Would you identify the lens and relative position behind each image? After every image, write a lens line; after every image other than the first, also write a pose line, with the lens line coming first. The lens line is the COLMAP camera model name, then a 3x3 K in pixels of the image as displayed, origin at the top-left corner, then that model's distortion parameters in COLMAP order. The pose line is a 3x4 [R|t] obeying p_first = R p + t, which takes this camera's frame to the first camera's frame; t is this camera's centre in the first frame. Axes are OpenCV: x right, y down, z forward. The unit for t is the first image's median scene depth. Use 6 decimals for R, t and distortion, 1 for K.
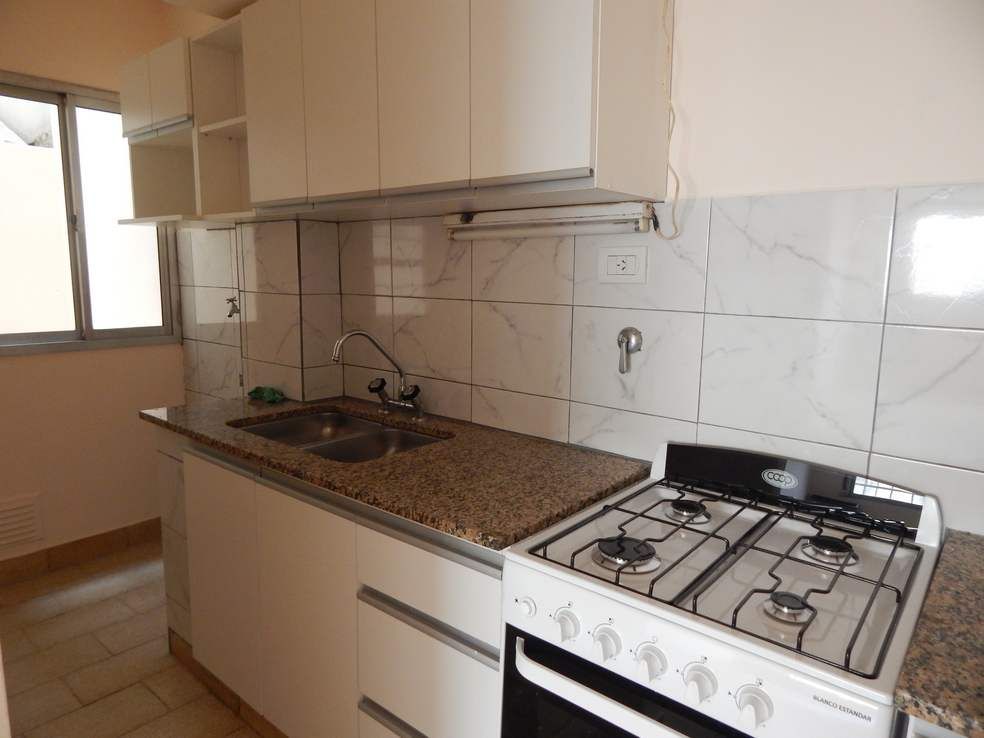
lens RADIAL K [[639.8, 0, 488.6], [0, 639.8, 366.6], [0, 0, 1]] dist [-0.003194, -0.007426]
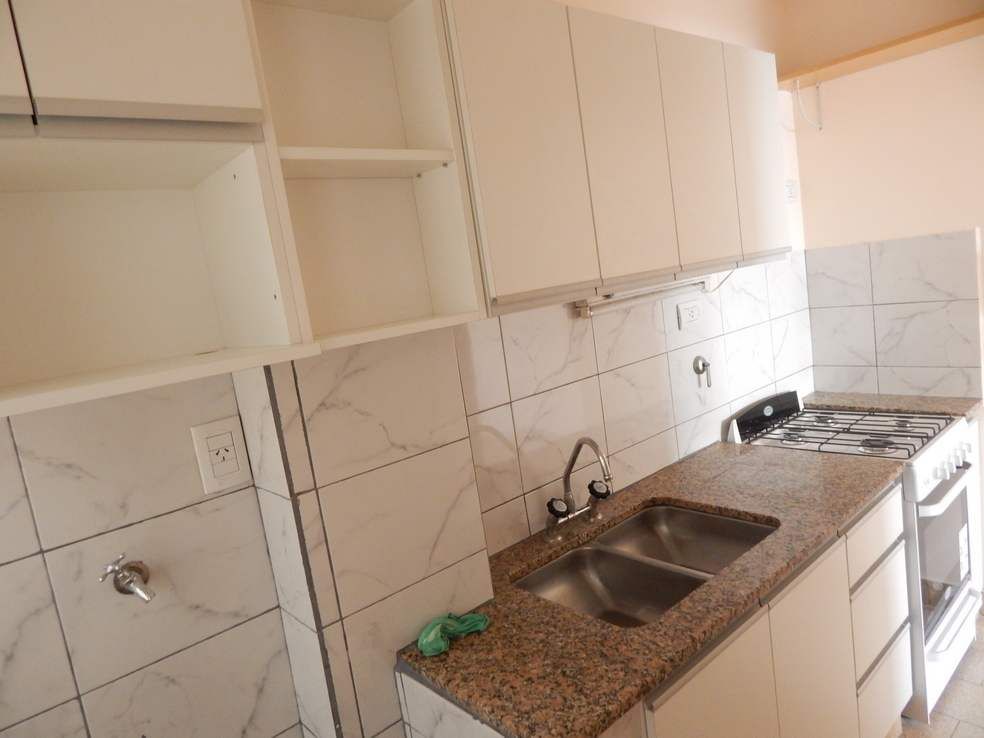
lens RADIAL K [[639.8, 0, 488.6], [0, 639.8, 366.6], [0, 0, 1]] dist [-0.003194, -0.007426]
pose [[0.164994, -0.169161, 0.971680, -1.143909], [0.294950, 0.948561, 0.115053, -0.313427], [-0.941160, 0.267614, 0.206401, 1.060545]]
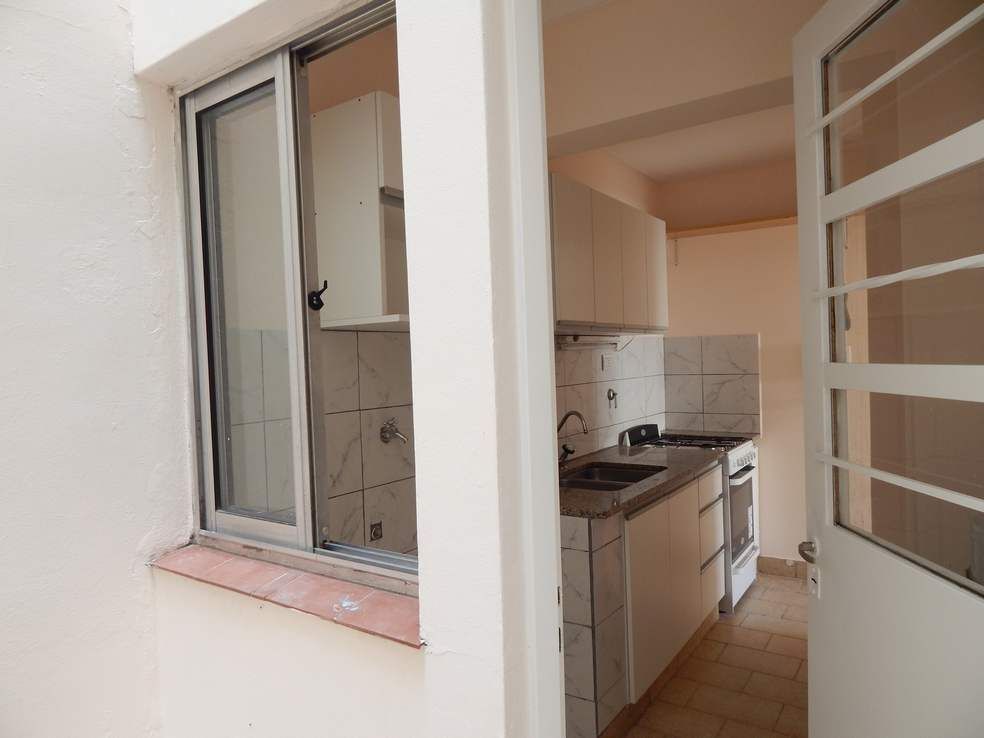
lens RADIAL K [[639.8, 0, 488.6], [0, 639.8, 366.6], [0, 0, 1]] dist [-0.003194, -0.007426]
pose [[-0.091238, -0.024099, 0.995537, -1.868906], [0.182342, 0.982401, 0.040492, -0.287530], [-0.978993, 0.185223, -0.085238, 1.483867]]
